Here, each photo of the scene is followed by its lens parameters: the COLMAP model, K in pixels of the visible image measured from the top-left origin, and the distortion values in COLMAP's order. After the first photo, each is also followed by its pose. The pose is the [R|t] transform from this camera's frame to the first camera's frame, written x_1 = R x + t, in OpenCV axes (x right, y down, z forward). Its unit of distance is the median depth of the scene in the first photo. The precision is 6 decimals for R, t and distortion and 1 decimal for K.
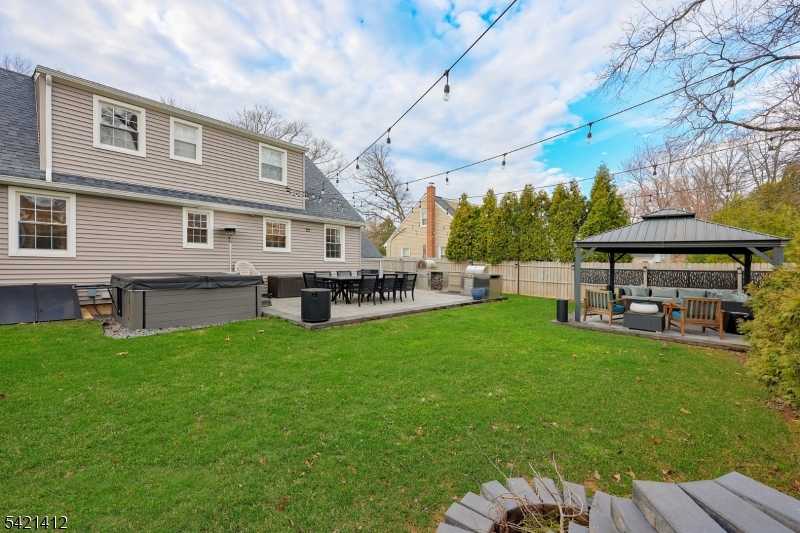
lens RADIAL K [[345.6, 0, 435.5], [0, 345.6, 314.8], [0, 0, 1]] dist [0.001811, -0.000110]
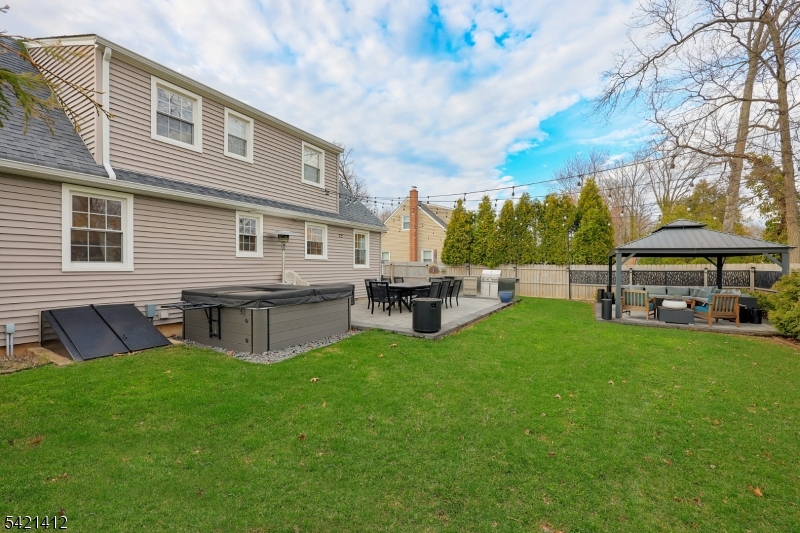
lens RADIAL K [[346.7, 0, 428.6], [0, 346.7, 318.6], [0, 0, 1]] dist [-0.000692, 0.000048]
pose [[0.974689, -0.048602, 0.218219, -0.438512], [0.047296, 0.998818, 0.011208, -0.022629], [-0.218506, -0.000604, 0.975836, 0.029371]]
